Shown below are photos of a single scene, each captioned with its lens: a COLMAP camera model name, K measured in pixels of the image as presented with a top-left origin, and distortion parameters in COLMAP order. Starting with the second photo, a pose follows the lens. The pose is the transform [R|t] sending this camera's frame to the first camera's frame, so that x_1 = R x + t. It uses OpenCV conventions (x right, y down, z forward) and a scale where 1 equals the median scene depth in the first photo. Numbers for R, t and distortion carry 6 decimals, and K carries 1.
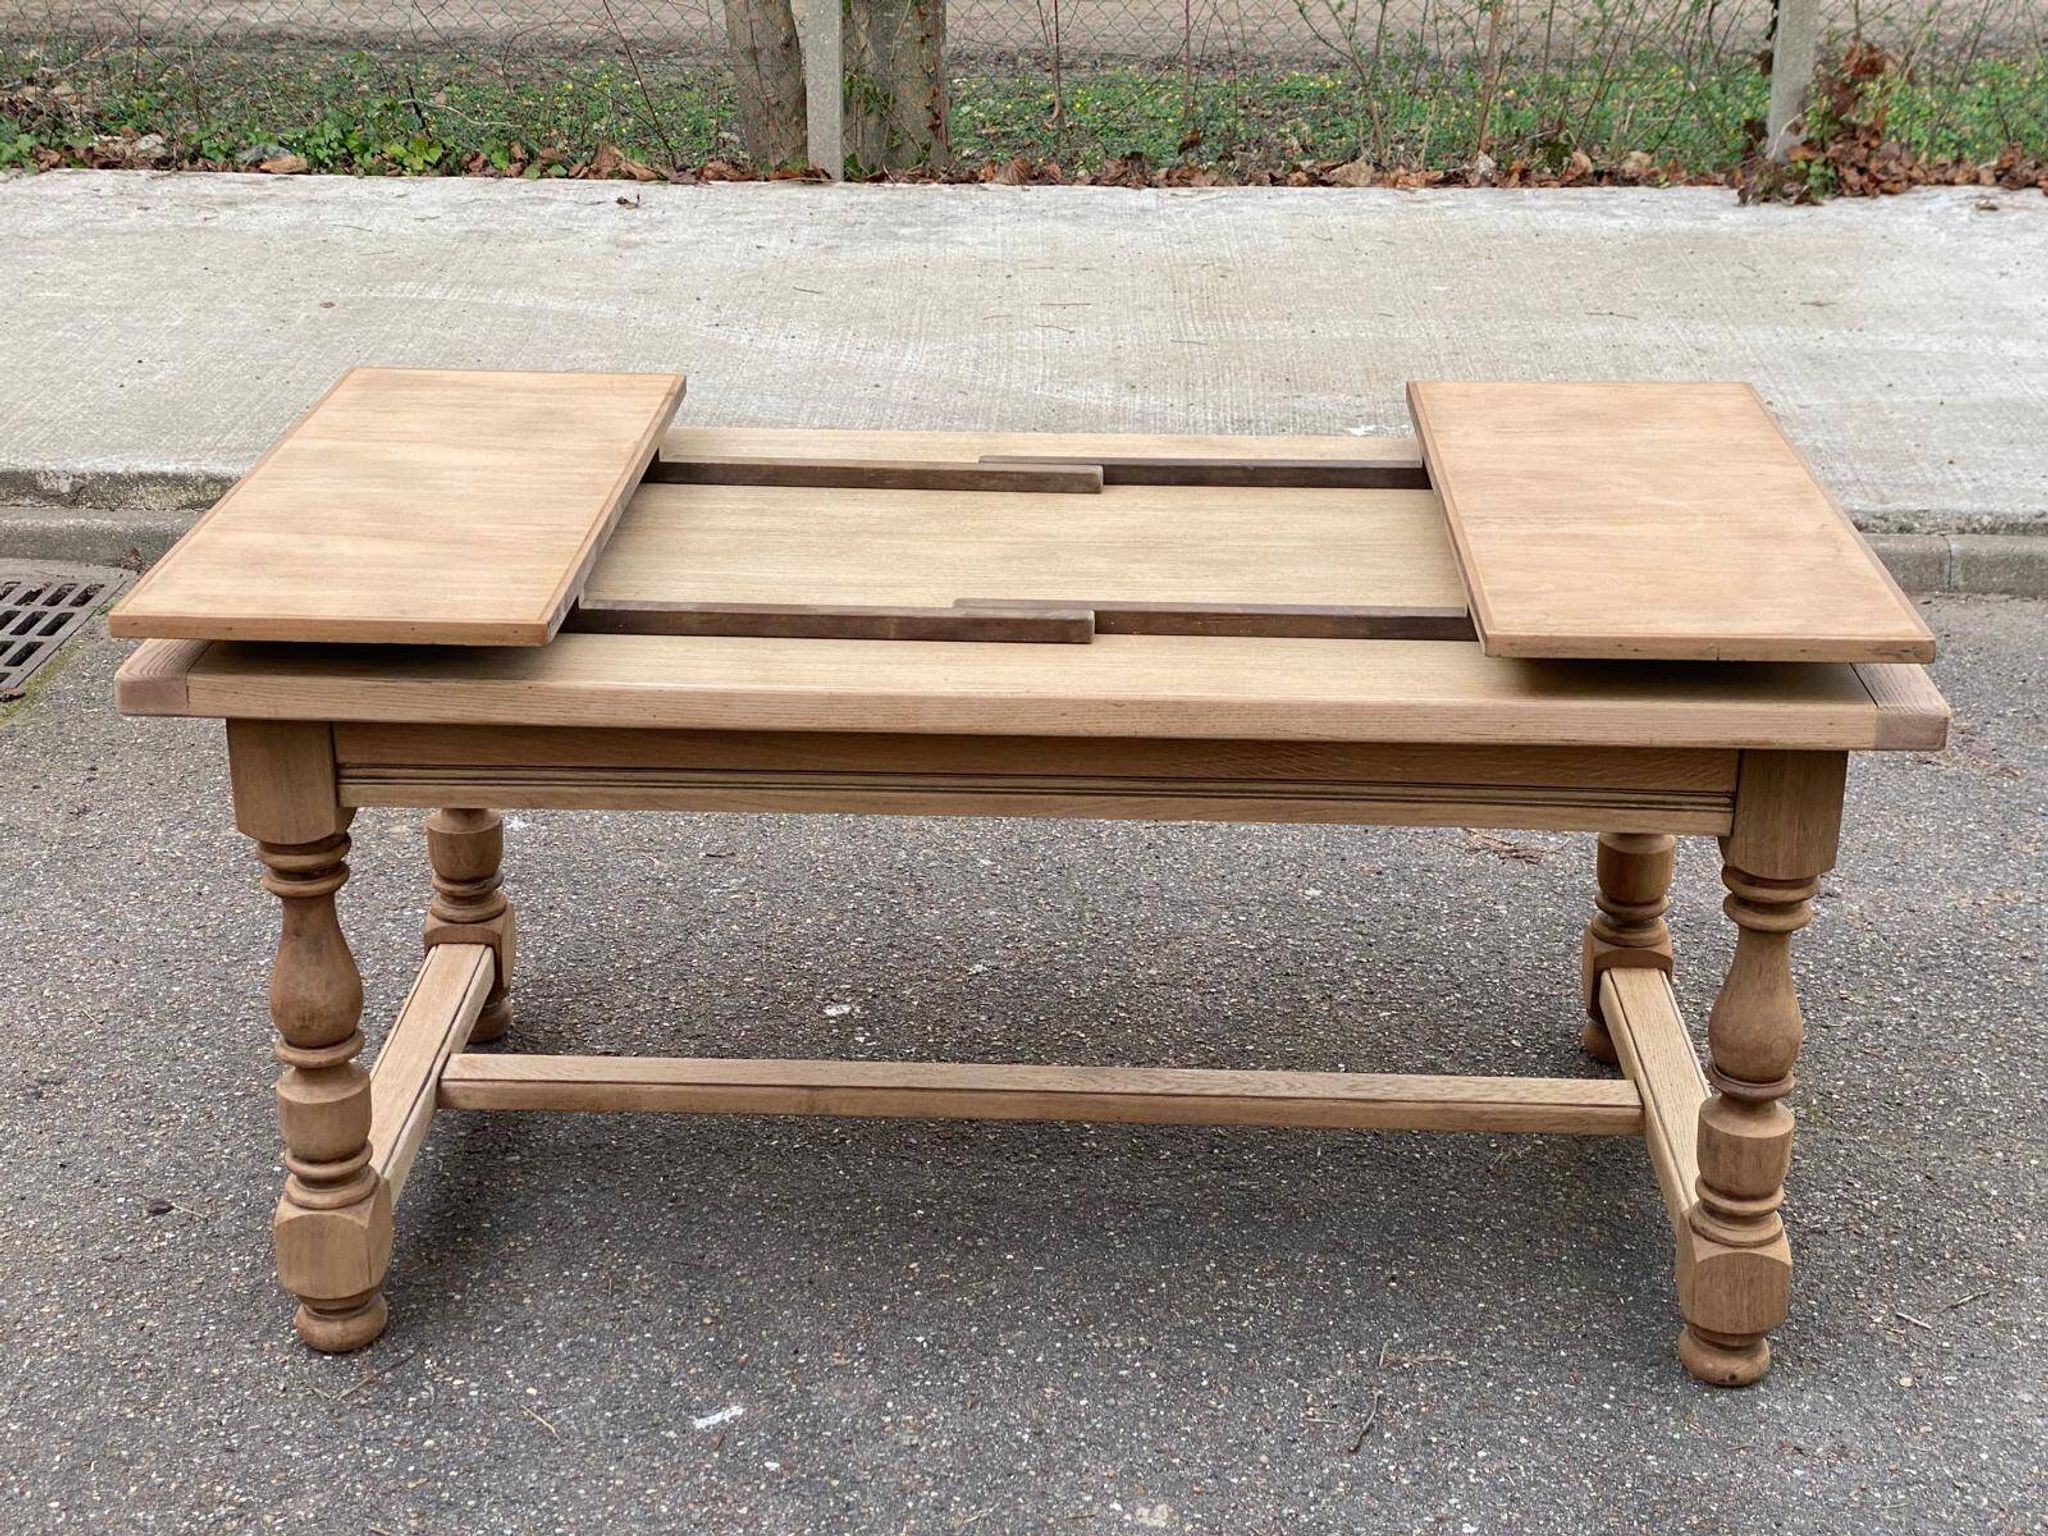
lens RADIAL K [[3034.9, 0, 1024.0], [0, 3034.9, 768.0], [0, 0, 1]] dist [0.201911, -0.558258]
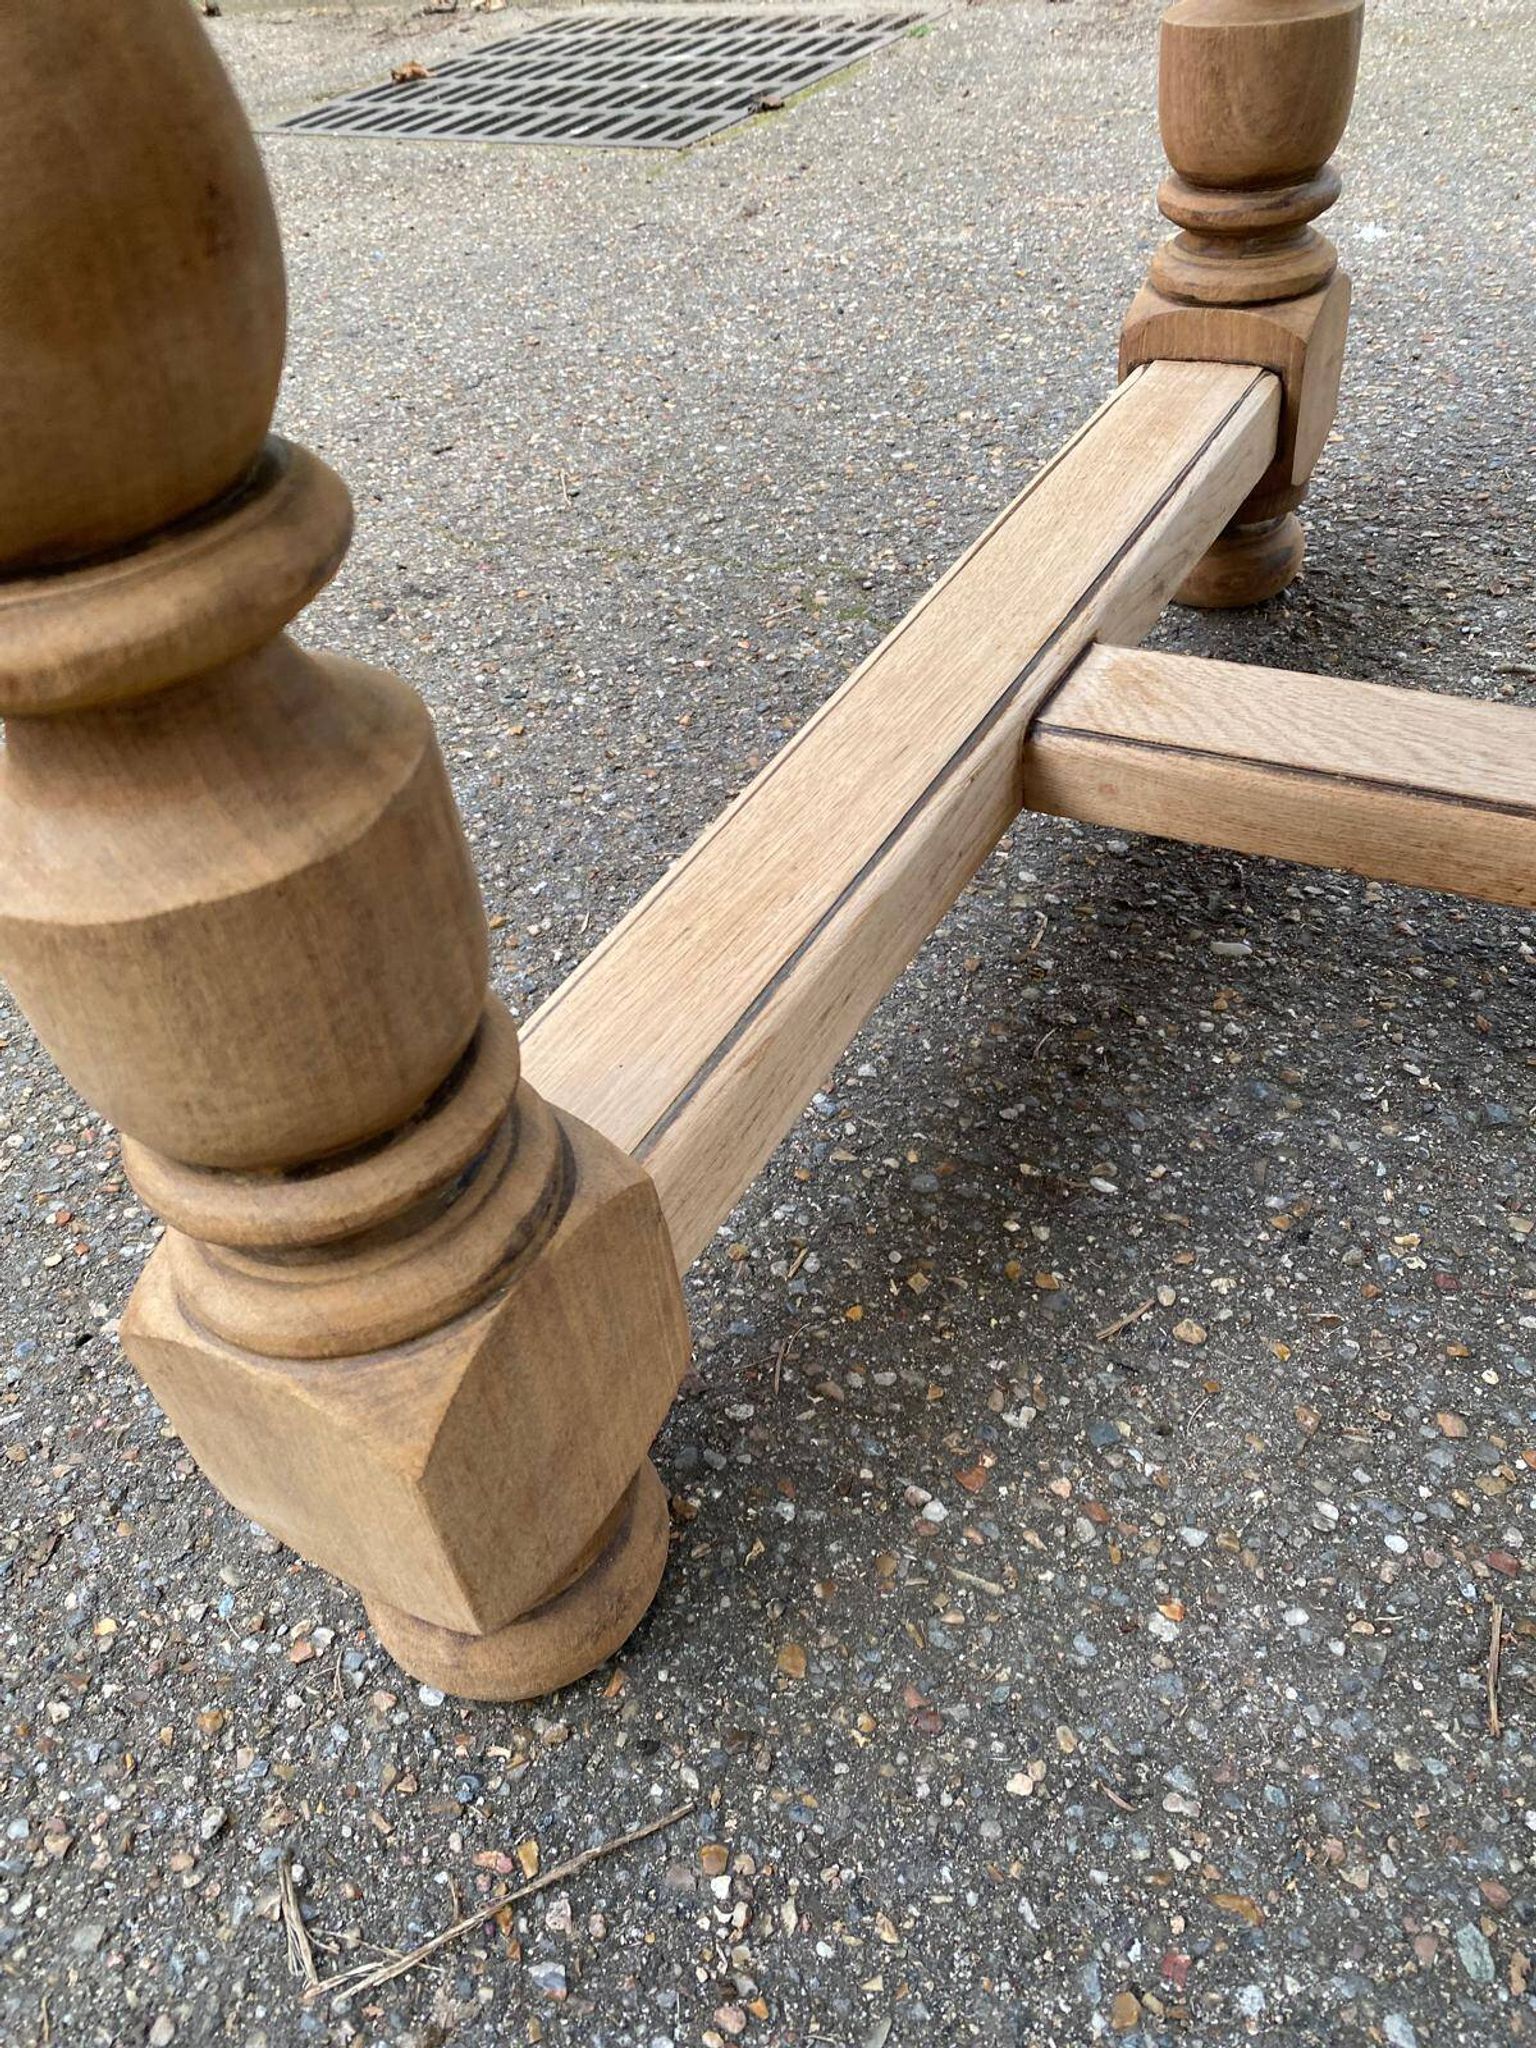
lens RADIAL K [[1562.5, 0, 763.5], [0, 1562.5, 990.5], [0, 0, 1]] dist [0.011389, -0.009260]
pose [[0.876569, 0.217939, -0.429103, -0.122469], [-0.057233, 0.932471, 0.356681, 0.062239], [0.477861, -0.288097, 0.829849, 0.742141]]
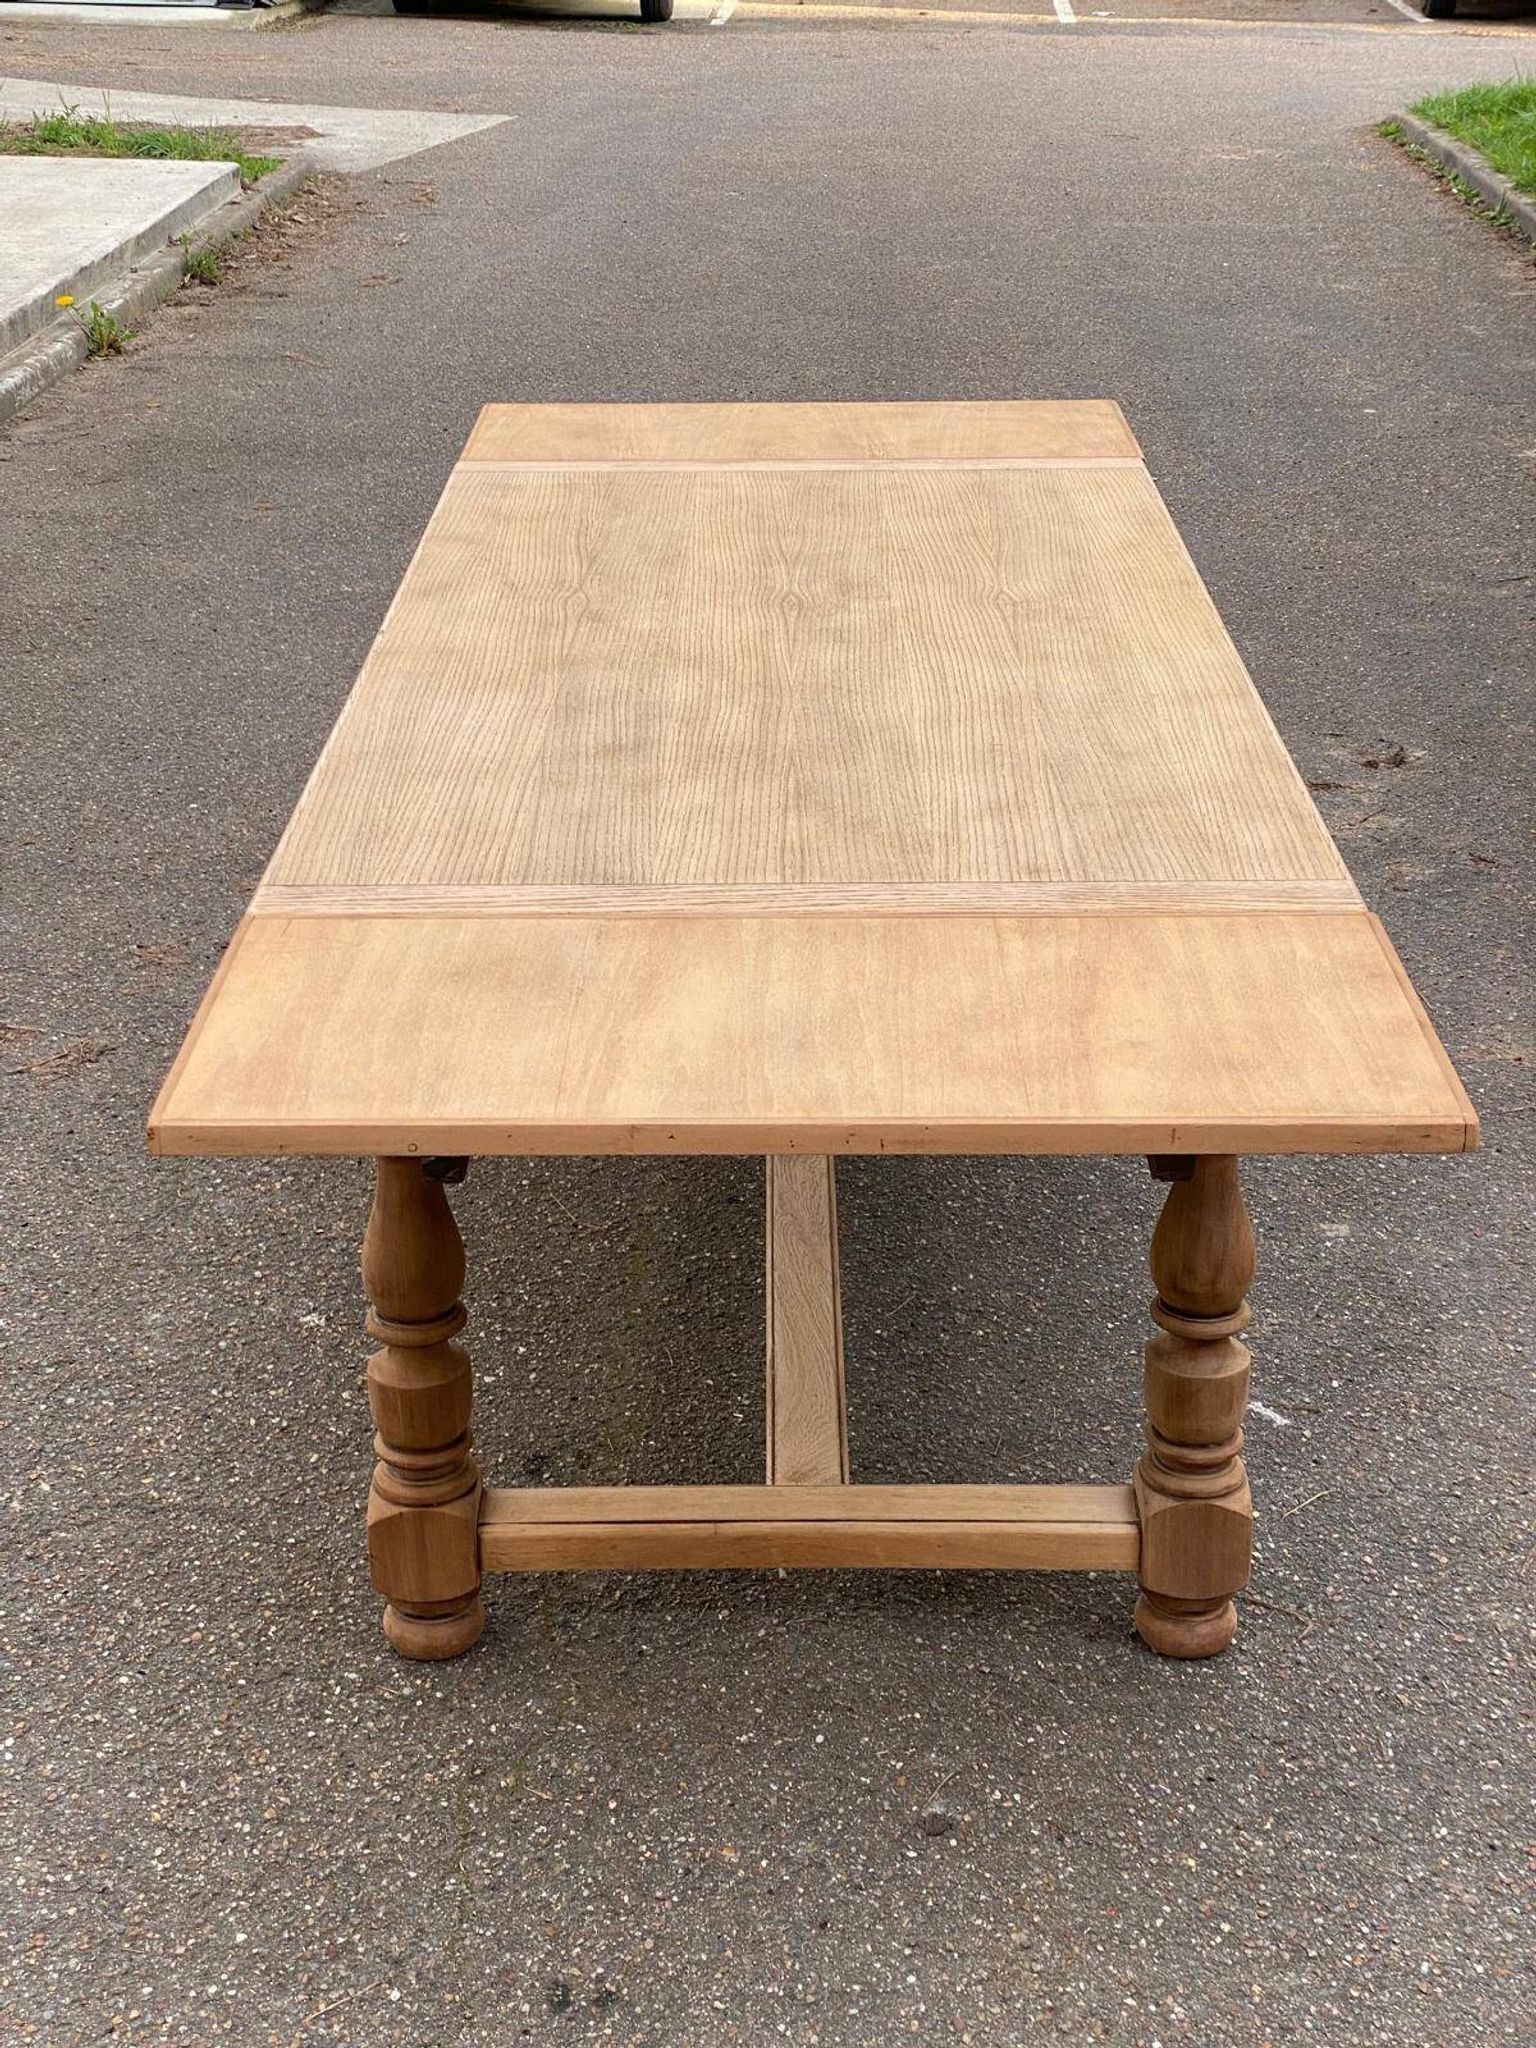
lens RADIAL K [[3047.6, 0, 768.0], [0, 3047.6, 1024.0], [0, 0, 1]] dist [0.124550, -0.077521]
pose [[-0.030198, -0.386741, 0.921694, -0.797697], [0.380417, 0.848273, 0.368397, -0.278438], [-0.924322, 0.361753, 0.121507, 0.774793]]
